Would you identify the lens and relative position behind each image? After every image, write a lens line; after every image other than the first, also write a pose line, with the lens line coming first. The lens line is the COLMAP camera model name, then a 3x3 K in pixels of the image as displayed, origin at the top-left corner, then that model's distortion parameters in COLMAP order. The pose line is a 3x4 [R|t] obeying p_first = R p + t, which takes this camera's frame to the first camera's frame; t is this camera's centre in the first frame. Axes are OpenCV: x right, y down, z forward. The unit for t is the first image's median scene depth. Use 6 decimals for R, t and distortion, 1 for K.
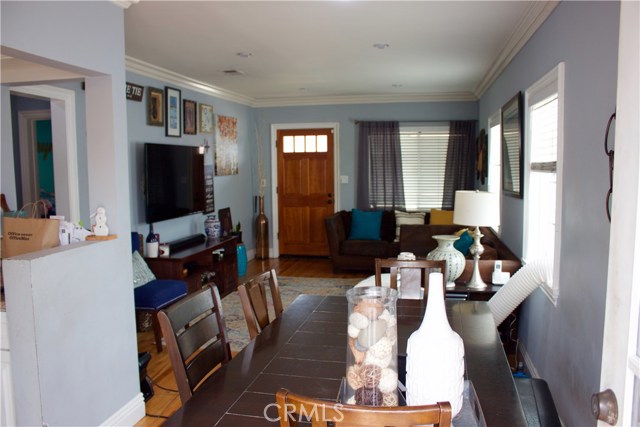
lens RADIAL K [[539.3, 0, 321.7], [0, 539.3, 215.0], [0, 0, 1]] dist [-0.090765, 0.032626]
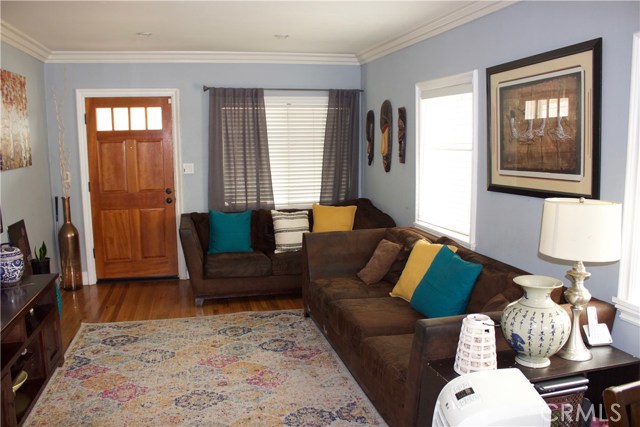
lens RADIAL K [[539.3, 0, 317.1], [0, 539.3, 211.6], [0, 0, 1]] dist [-0.090765, 0.032626]
pose [[0.913569, -0.055764, 0.402842, -0.093566], [0.042588, 0.998226, 0.041599, -0.030902], [-0.404447, -0.020847, 0.914324, 0.272269]]
